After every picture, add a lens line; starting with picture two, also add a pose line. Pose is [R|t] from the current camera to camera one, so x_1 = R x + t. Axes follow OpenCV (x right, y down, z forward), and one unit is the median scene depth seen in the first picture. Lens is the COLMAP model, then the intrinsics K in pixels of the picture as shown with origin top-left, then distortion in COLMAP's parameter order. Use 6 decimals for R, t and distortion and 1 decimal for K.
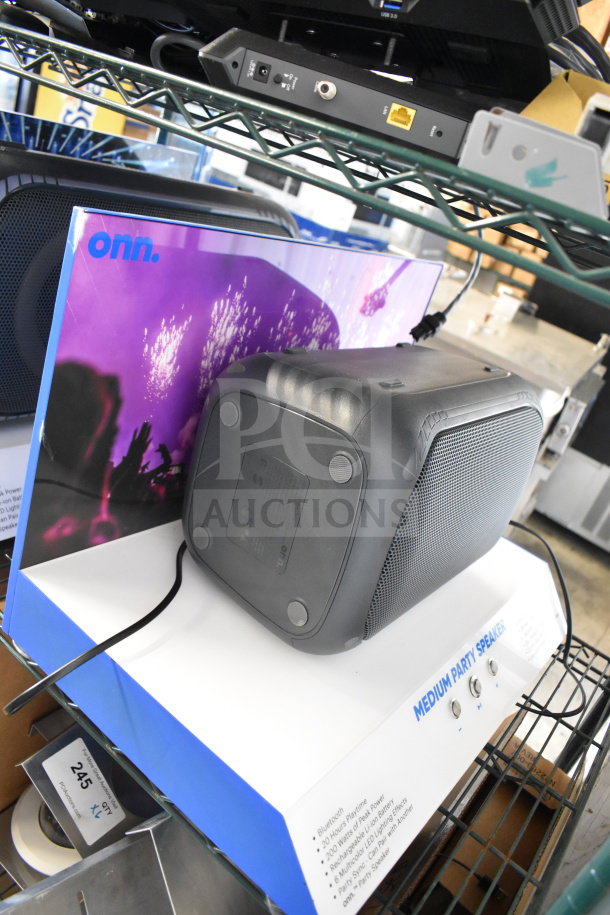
lens RADIAL K [[695.8, 0, 304.3], [0, 695.8, 460.7], [0, 0, 1]] dist [-0.106293, 0.021722]
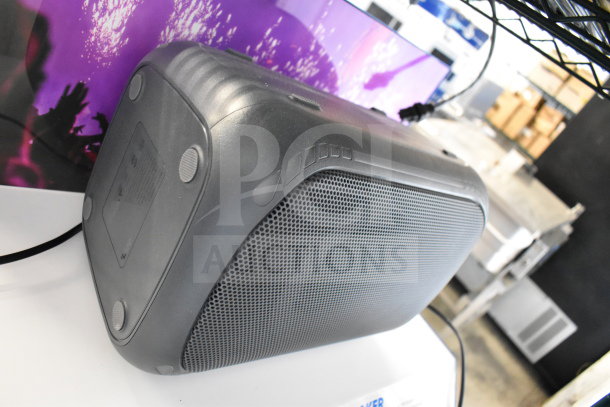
lens RADIAL K [[463.9, 0, 304.9], [0, 463.9, 203.7], [0, 0, 1]] dist [-0.106293, 0.021722]
pose [[0.938411, 0.324487, -0.118715, 0.195642], [-0.328624, 0.944316, -0.016558, 0.013667], [0.106732, 0.054551, 0.992790, 0.363741]]
